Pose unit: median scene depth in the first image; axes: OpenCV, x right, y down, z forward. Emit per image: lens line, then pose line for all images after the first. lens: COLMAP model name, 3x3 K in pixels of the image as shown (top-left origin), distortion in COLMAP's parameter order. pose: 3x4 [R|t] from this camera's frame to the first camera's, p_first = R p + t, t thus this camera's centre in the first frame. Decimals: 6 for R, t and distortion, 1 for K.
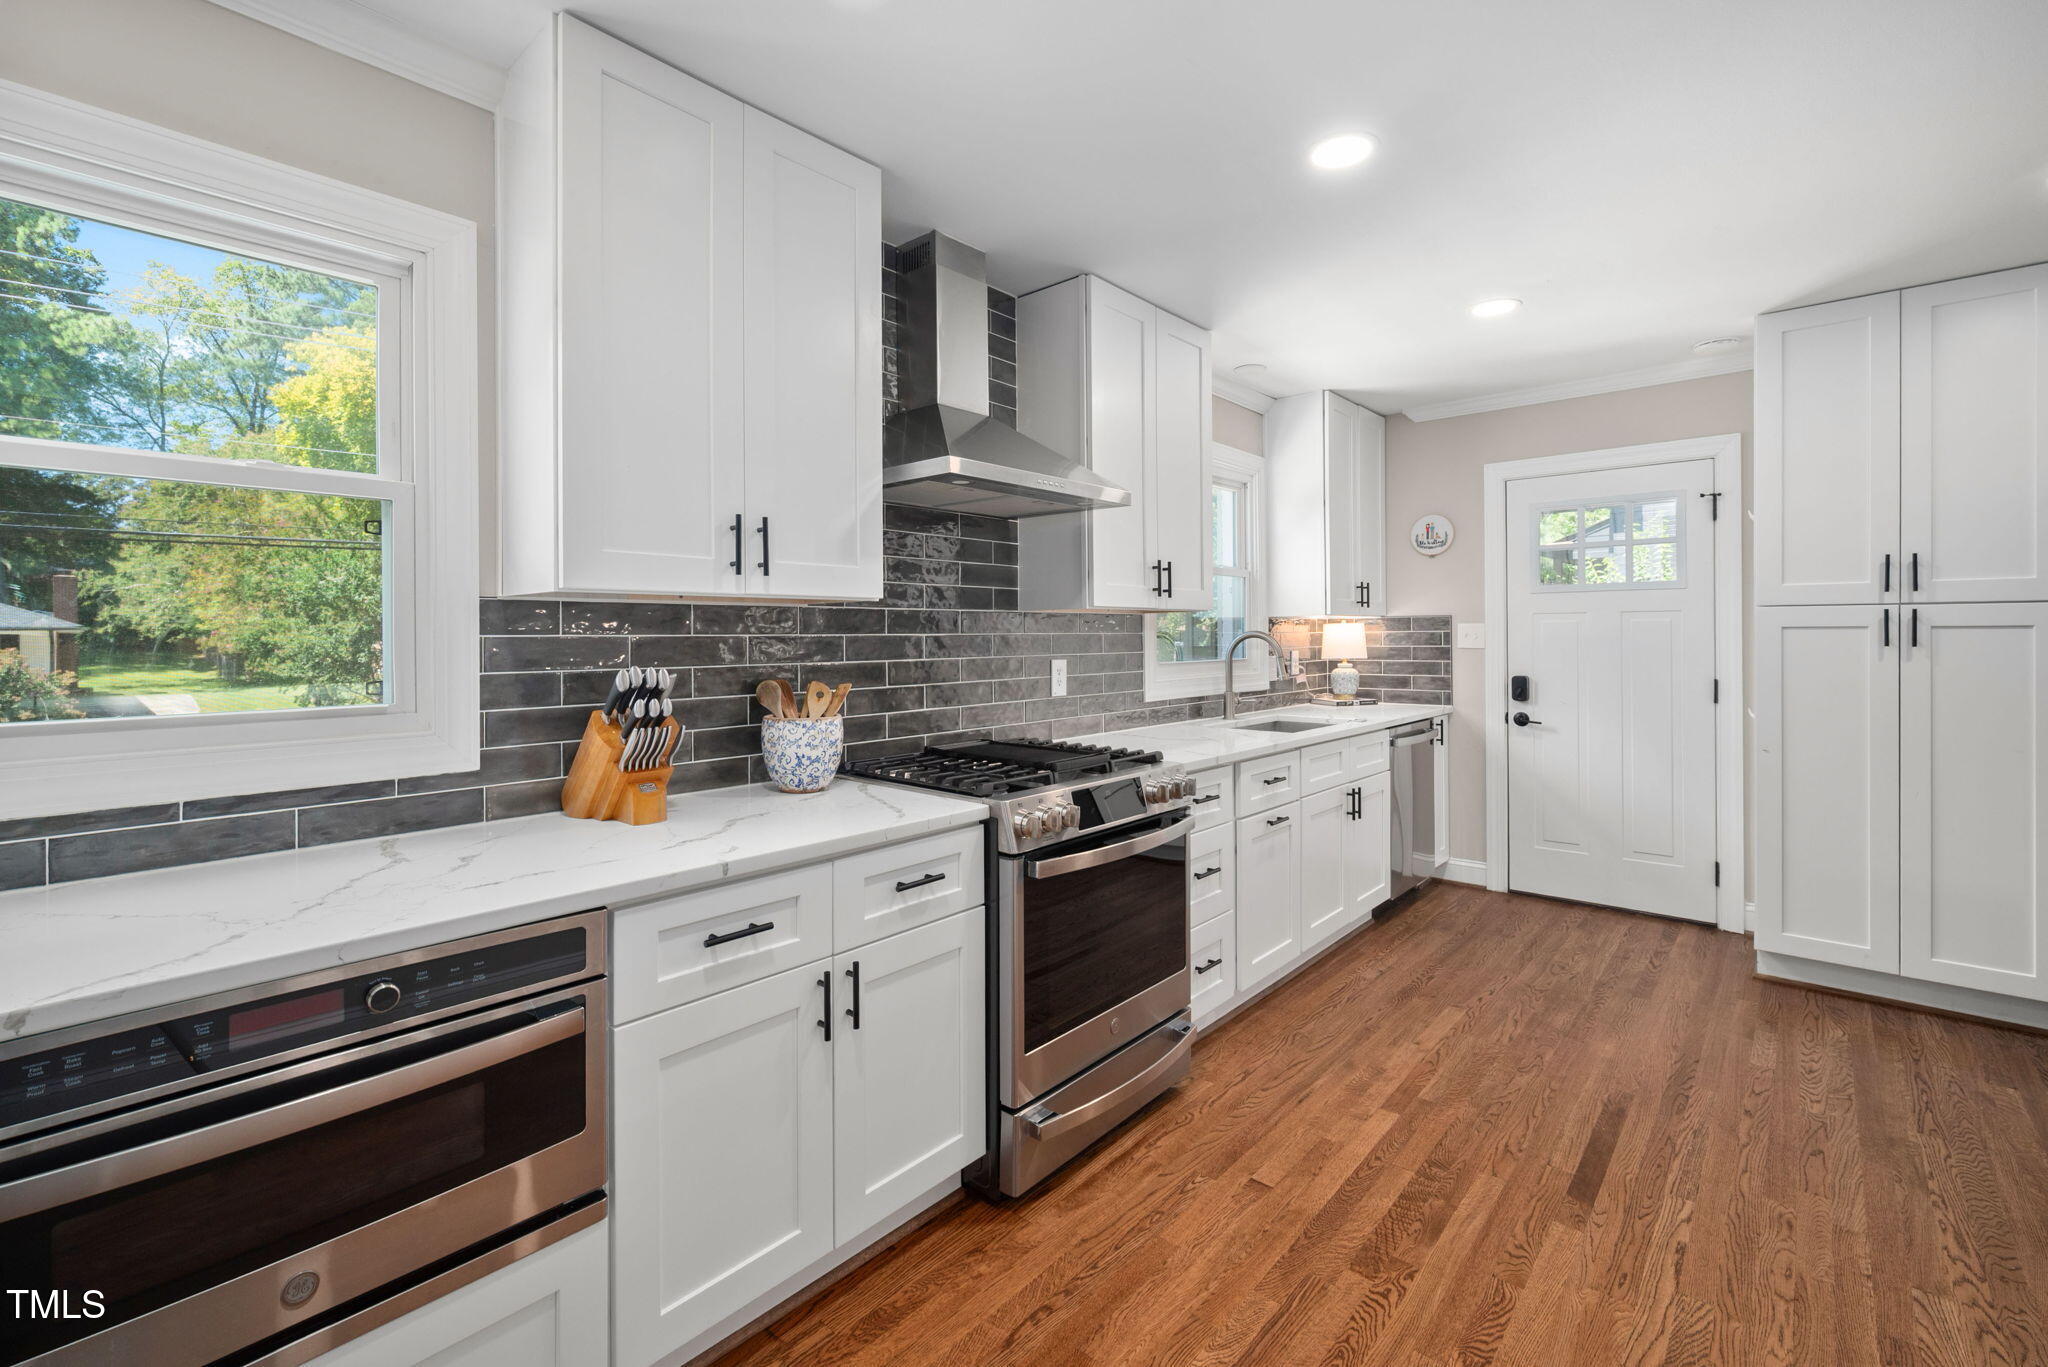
lens RADIAL K [[884.7, 0, 1014.1], [0, 884.7, 633.4], [0, 0, 1]] dist [-0.000098, -0.000058]
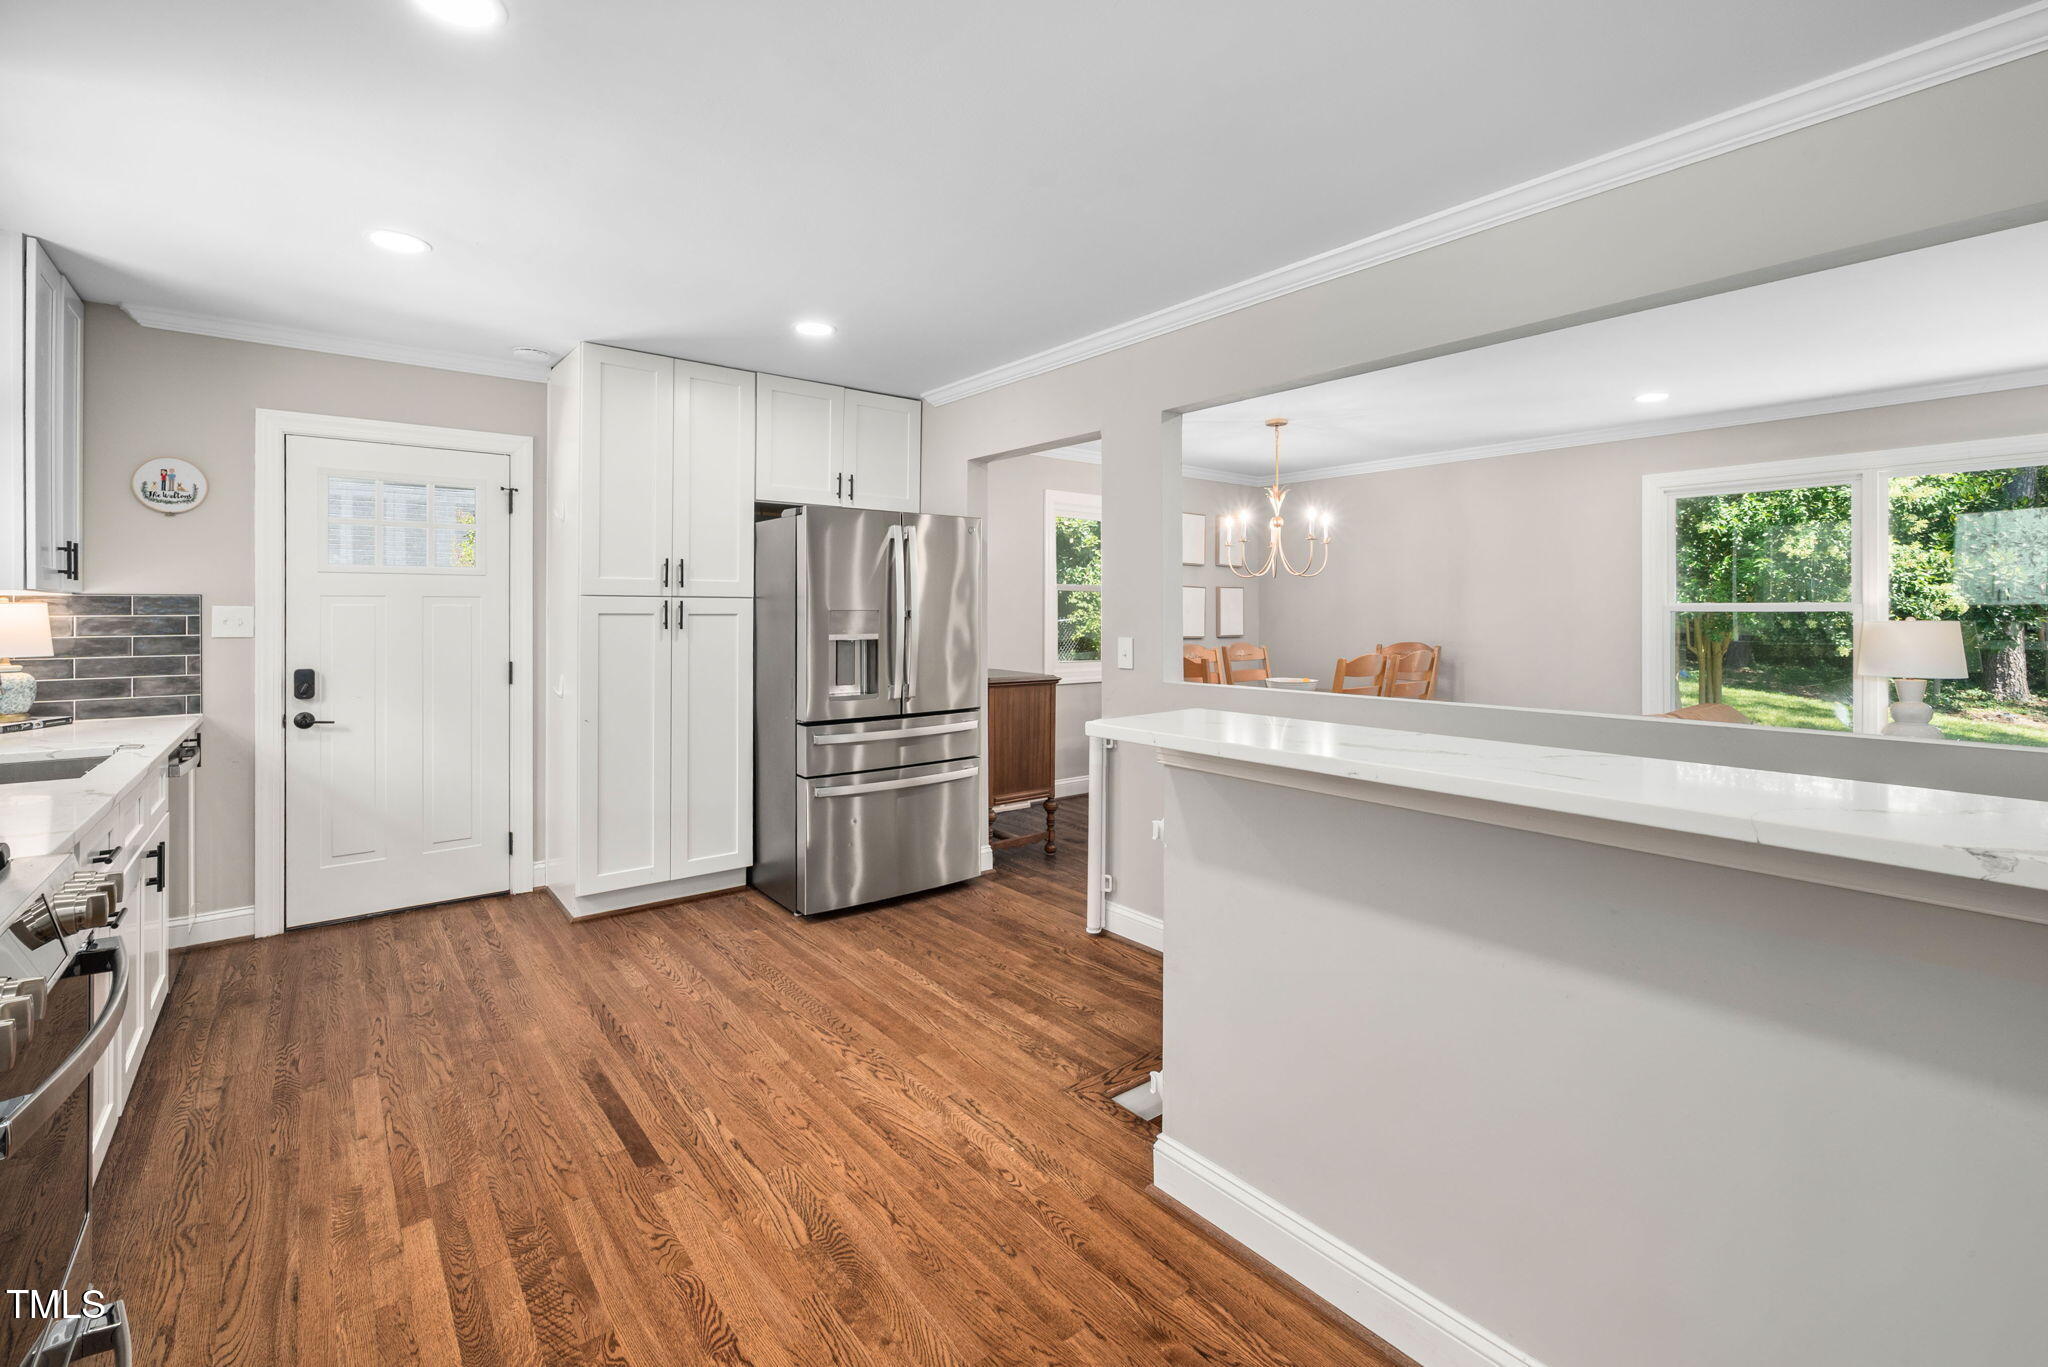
lens RADIAL K [[894.9, 0, 1026.0], [0, 894.9, 610.1], [0, 0, 1]] dist [-0.003895, -0.000658]
pose [[0.162974, 0.009771, 0.986582, -0.230693], [-0.001273, 0.999952, -0.009693, -0.001265], [-0.986629, 0.000324, 0.162979, 0.274350]]
